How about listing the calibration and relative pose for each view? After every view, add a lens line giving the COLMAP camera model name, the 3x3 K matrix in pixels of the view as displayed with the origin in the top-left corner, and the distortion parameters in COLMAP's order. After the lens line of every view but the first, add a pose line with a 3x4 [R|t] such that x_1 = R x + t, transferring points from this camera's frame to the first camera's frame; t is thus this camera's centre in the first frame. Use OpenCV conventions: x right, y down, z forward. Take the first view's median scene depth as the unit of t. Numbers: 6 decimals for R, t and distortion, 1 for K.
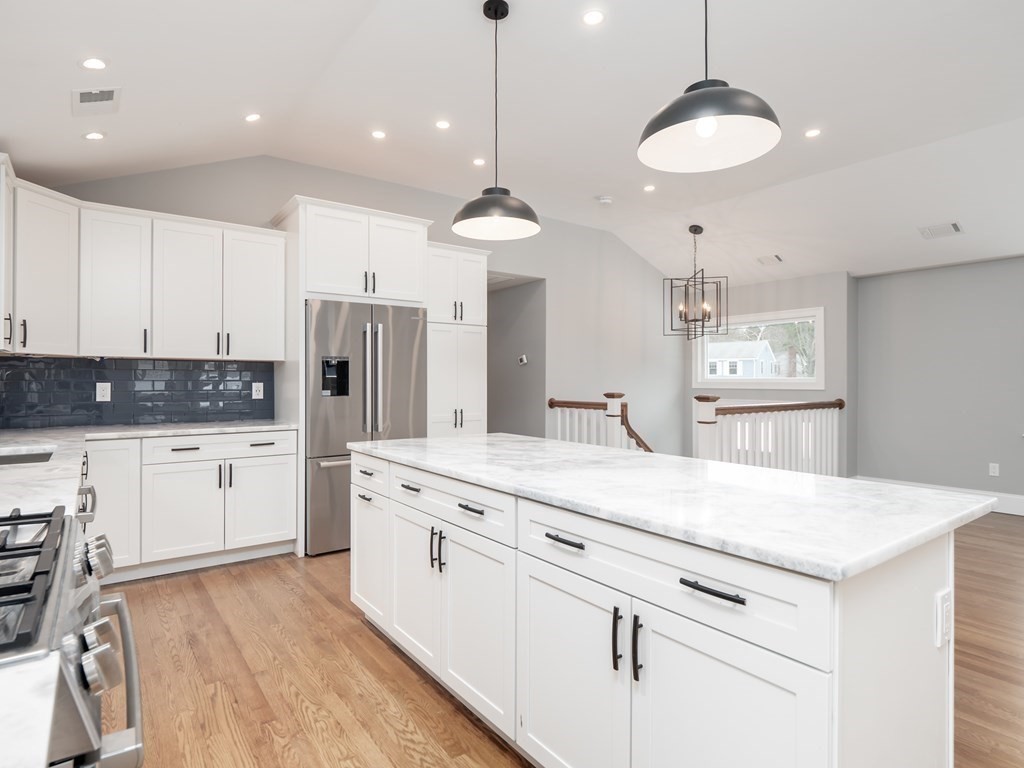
lens RADIAL K [[565.6, 0, 505.5], [0, 565.6, 380.7], [0, 0, 1]] dist [0.006790, 0.002885]
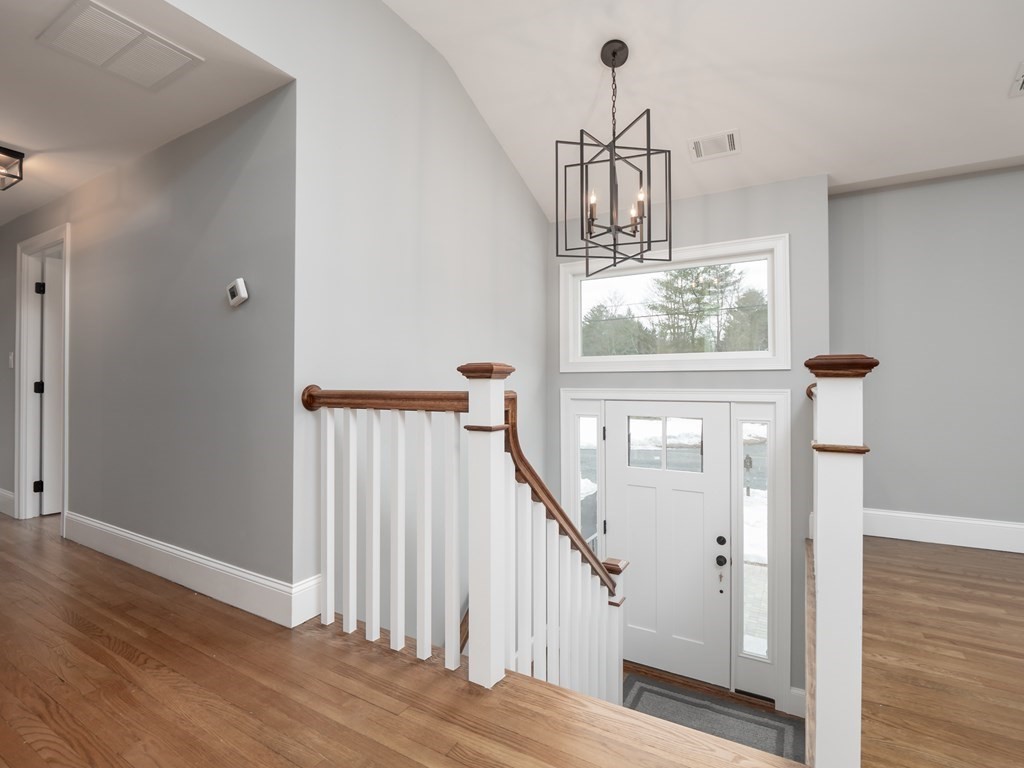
lens RADIAL K [[497.8, 0, 507.8], [0, 497.8, 379.7], [0, 0, 1]] dist [-0.007192, -0.002021]
pose [[0.919873, 0.000243, 0.392216, 0.098241], [0.000826, 0.999996, -0.002556, 0.038768], [-0.392215, 0.002675, 0.919870, 0.855908]]
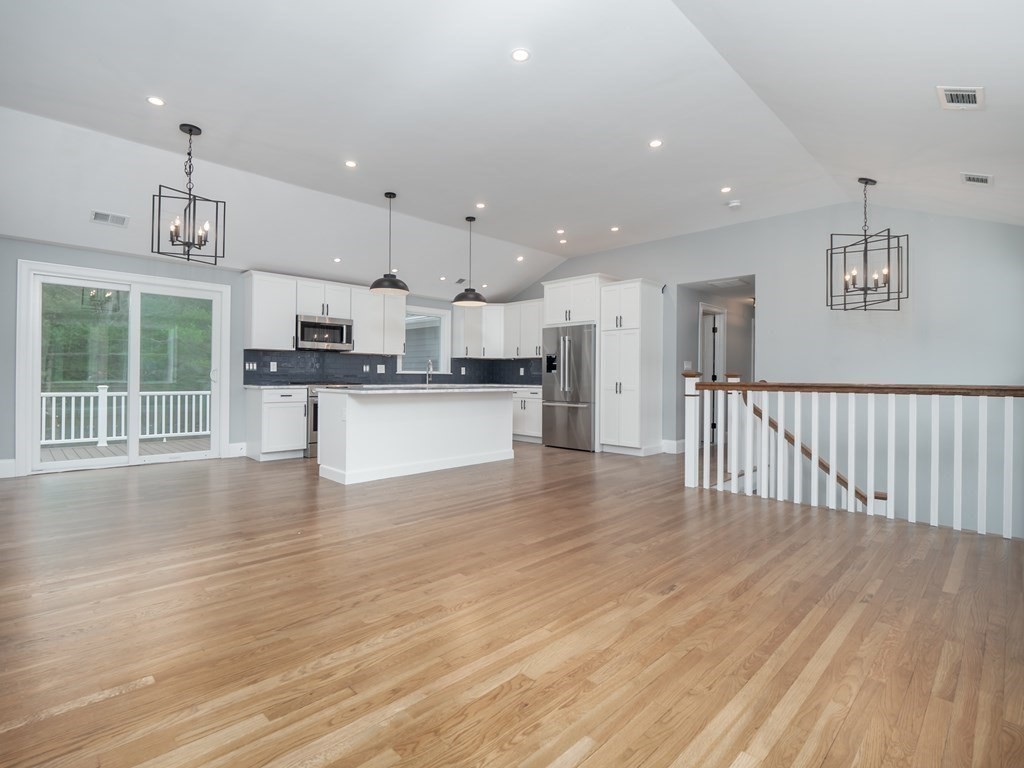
lens RADIAL K [[514.4, 0, 505.8], [0, 514.4, 376.5], [0, 0, 1]] dist [-0.005323, -0.001559]
pose [[0.150978, -0.000496, -0.988537, 1.366423], [-0.006695, 0.999976, -0.001524, 0.039522], [0.988514, 0.006848, 0.150971, 0.472266]]
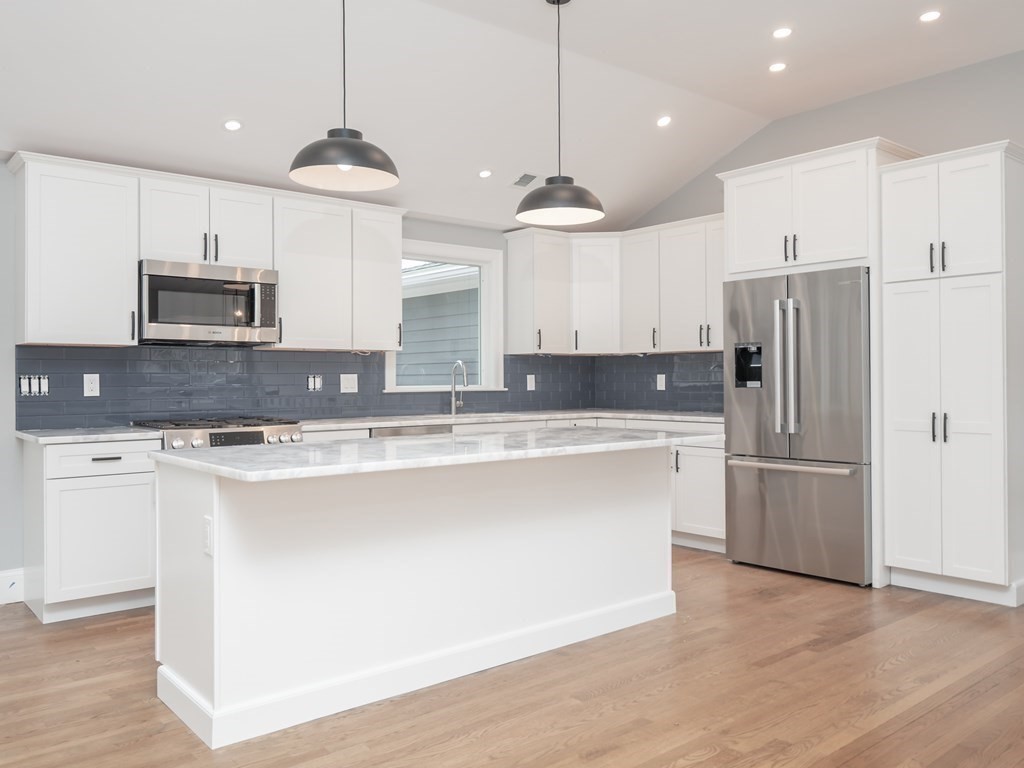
lens RADIAL K [[827.7, 0, 504.1], [0, 827.7, 383.0], [0, 0, 1]] dist [-0.033602, 0.013243]
pose [[0.060303, 0.002893, -0.998176, 0.828300], [0.007238, 0.999968, 0.003336, 0.010958], [0.998154, -0.007426, 0.060280, 0.474033]]
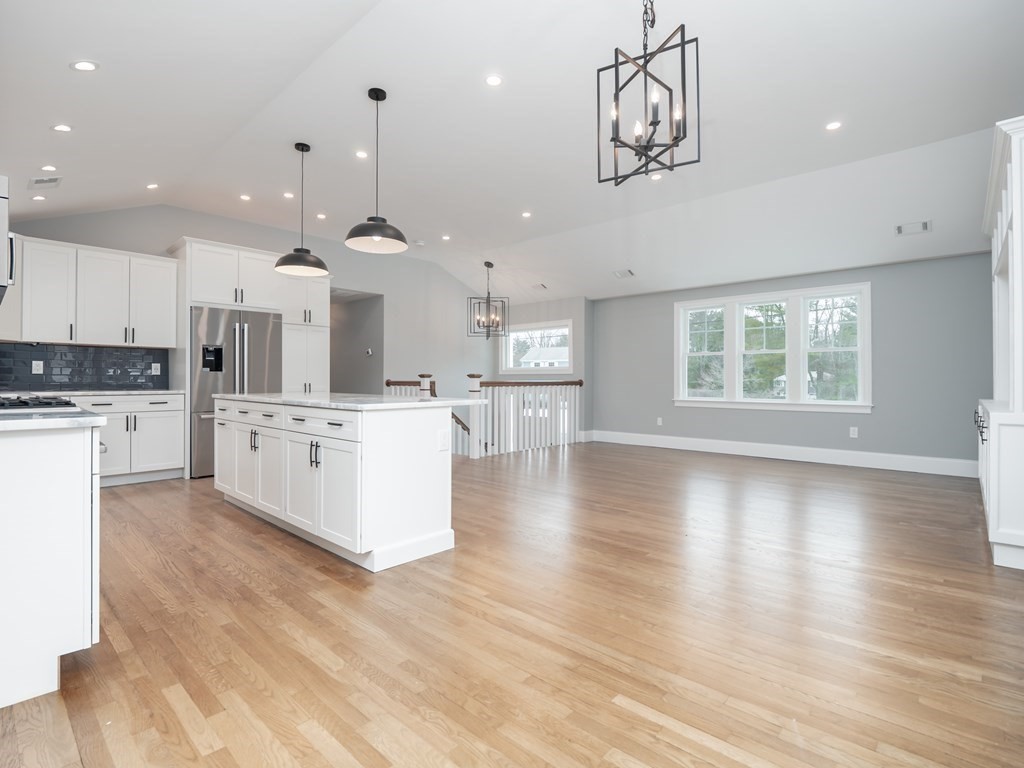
lens RADIAL K [[497.8, 0, 505.5], [0, 497.8, 378.1], [0, 0, 1]] dist [-0.007192, -0.002021]
pose [[0.981708, 0.001718, 0.190383, 0.181898], [-0.001729, 0.999998, -0.000106, 0.037937], [-0.190382, -0.000225, 0.981710, -0.378606]]
